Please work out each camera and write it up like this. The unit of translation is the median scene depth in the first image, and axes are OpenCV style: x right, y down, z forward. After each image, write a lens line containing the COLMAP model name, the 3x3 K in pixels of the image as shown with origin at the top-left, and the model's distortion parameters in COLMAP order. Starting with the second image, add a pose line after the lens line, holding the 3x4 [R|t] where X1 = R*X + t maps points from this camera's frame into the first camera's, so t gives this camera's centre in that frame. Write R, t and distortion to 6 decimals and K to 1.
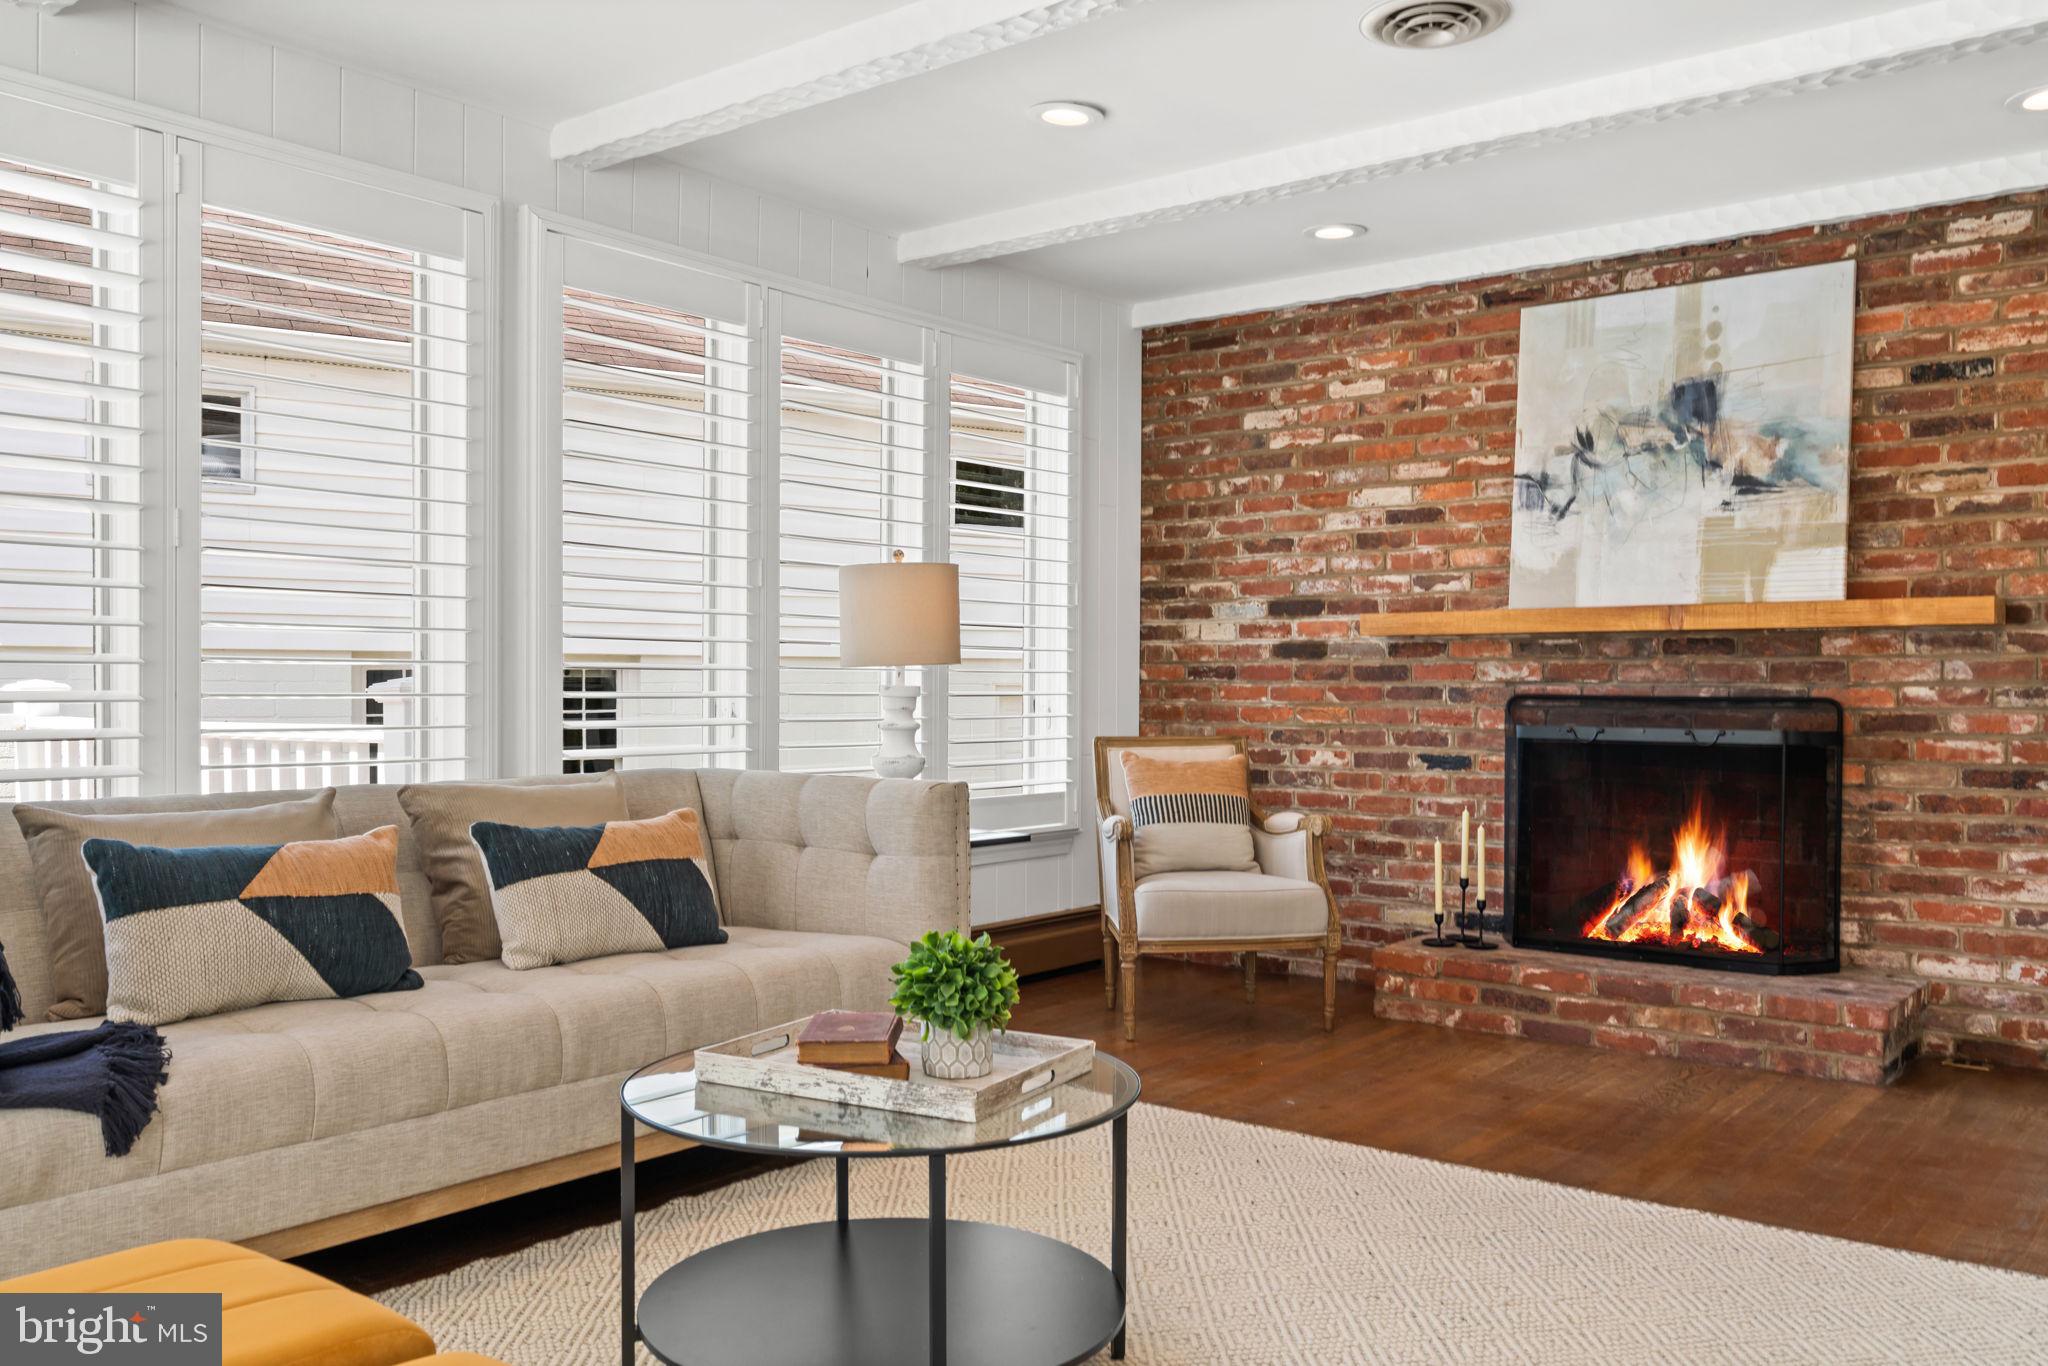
lens RADIAL K [[1670.1, 0, 1015.7], [0, 1670.1, 709.5], [0, 0, 1]] dist [0.021082, -0.009336]
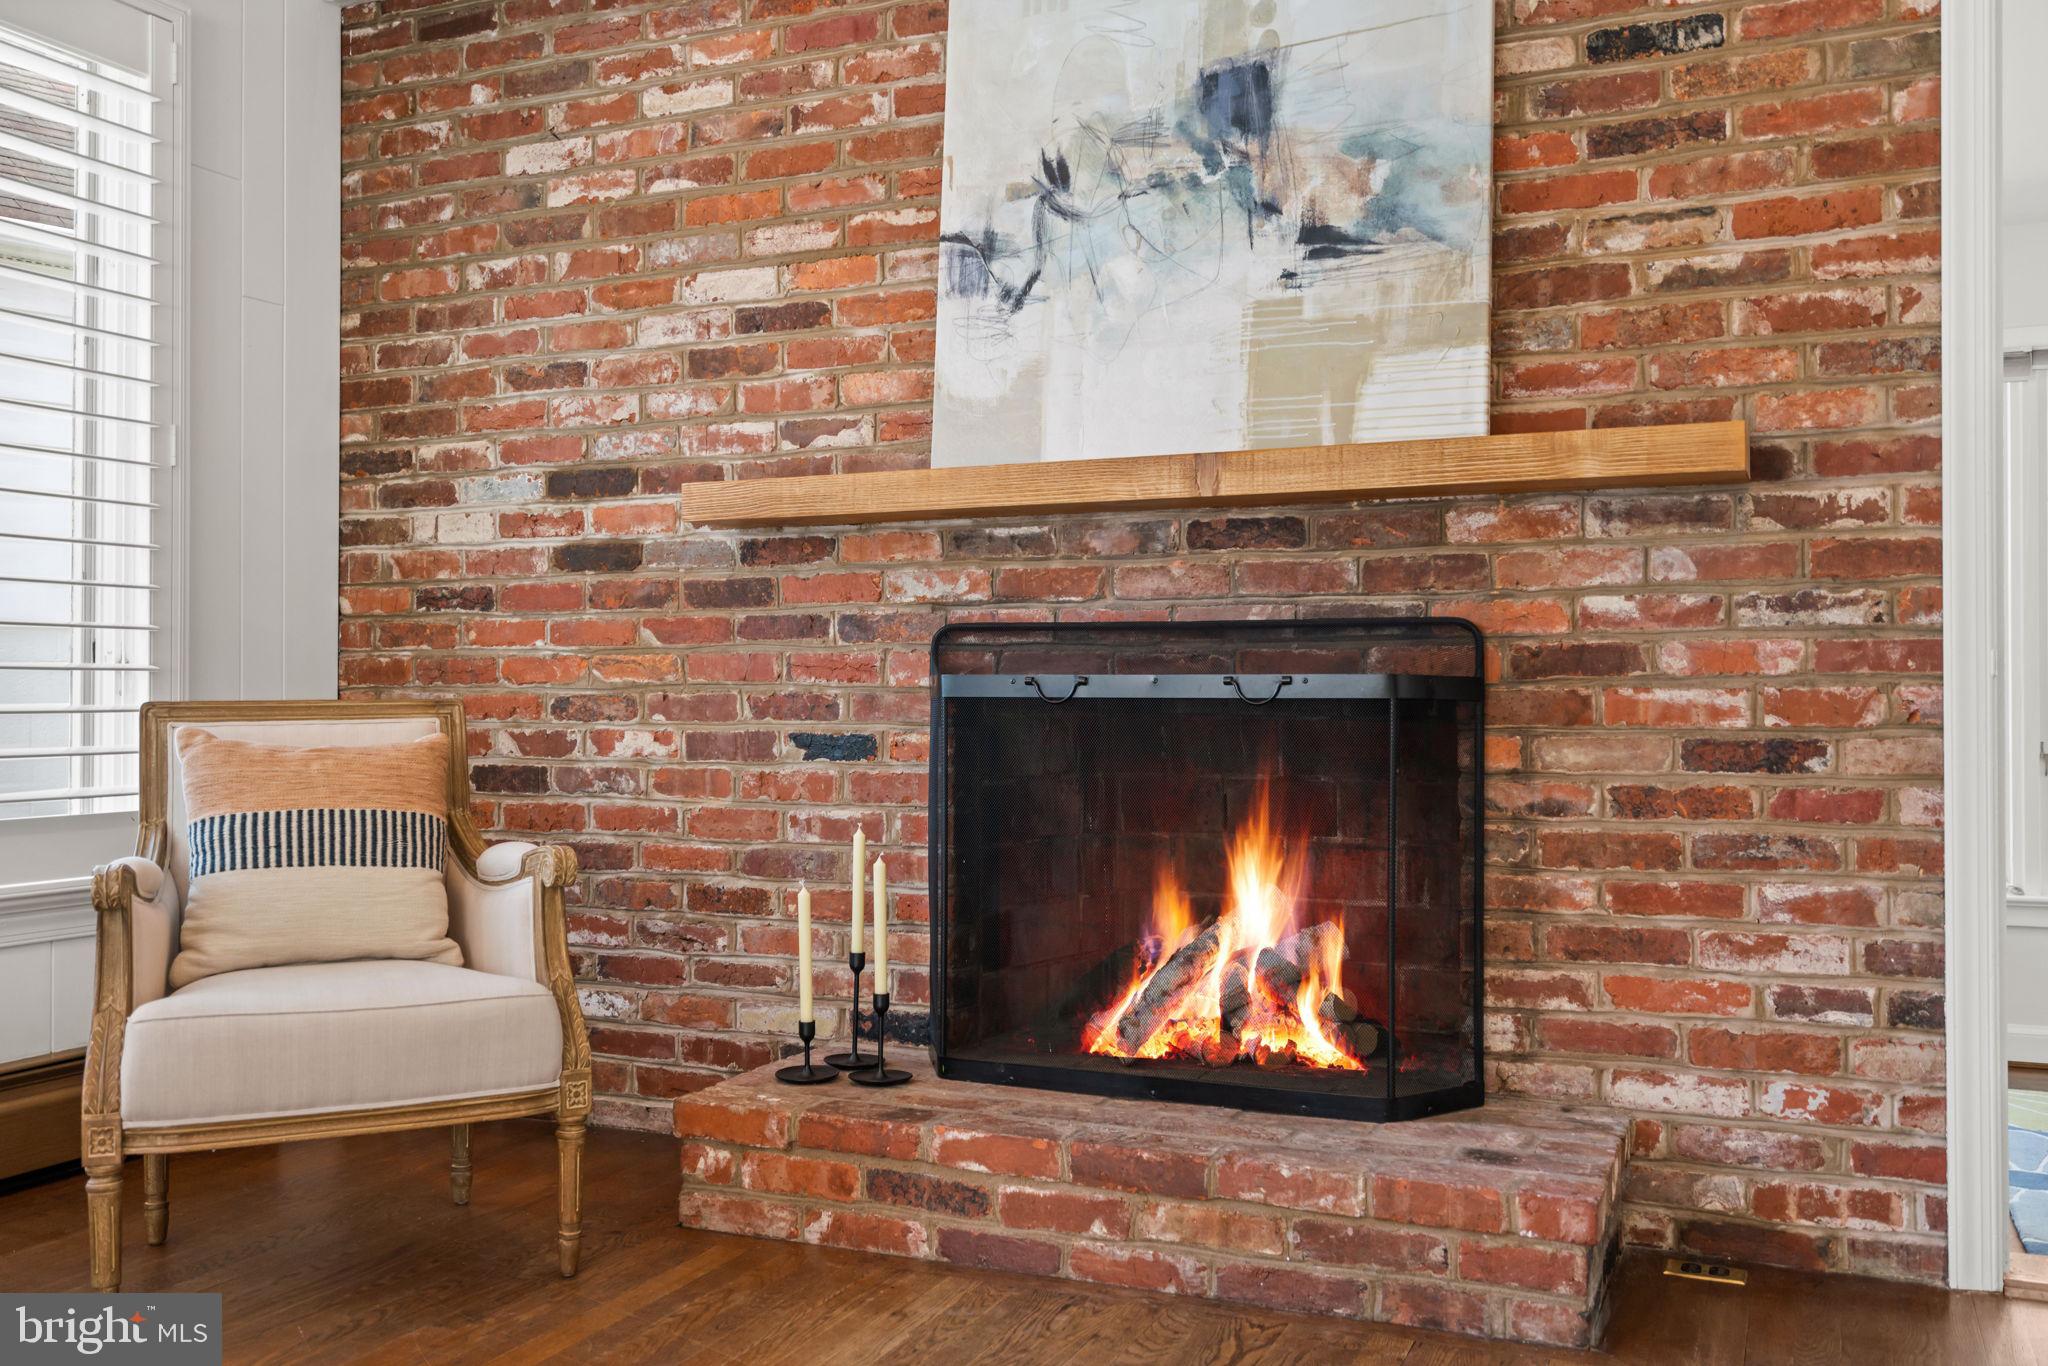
lens RADIAL K [[1803.4, 0, 1002.6], [0, 1803.4, 689.0], [0, 0, 1]] dist [0.015906, 0.000790]
pose [[0.967833, -0.001334, 0.251589, 0.168507], [0.006402, 0.999793, -0.019328, 0.025724], [-0.251511, 0.020317, 0.967641, 0.416698]]
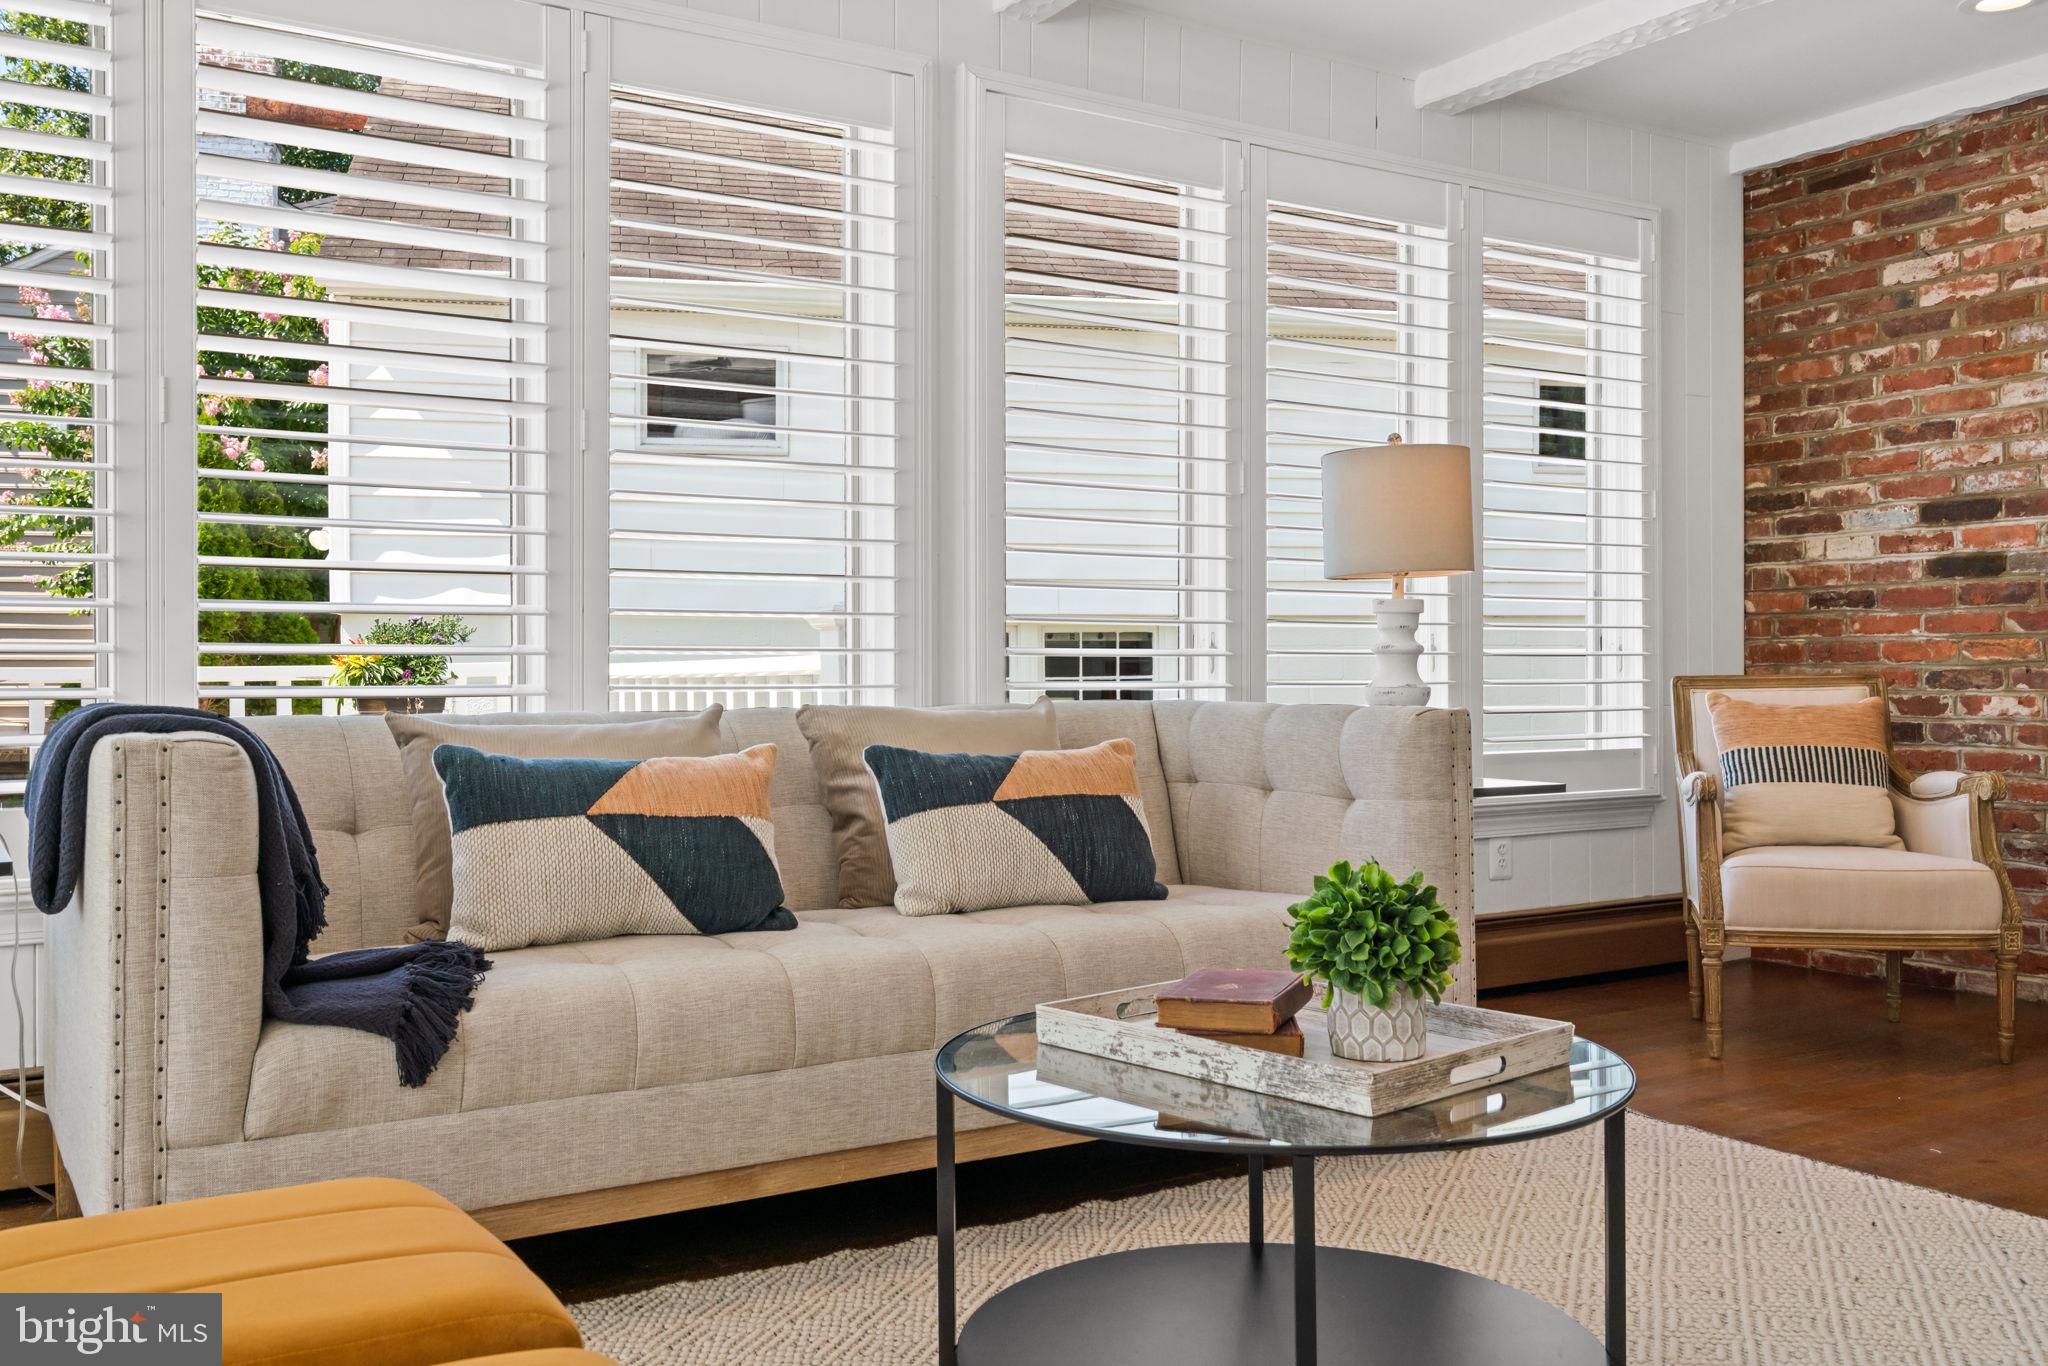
lens RADIAL K [[1798.2, 0, 1026.2], [0, 1798.2, 669.5], [0, 0, 1]] dist [0.010735, 0.006857]
pose [[0.945048, -0.009122, -0.326804, 0.037621], [0.003376, 0.999830, -0.018145, 0.028793], [0.326914, 0.016045, 0.944918, 0.092044]]
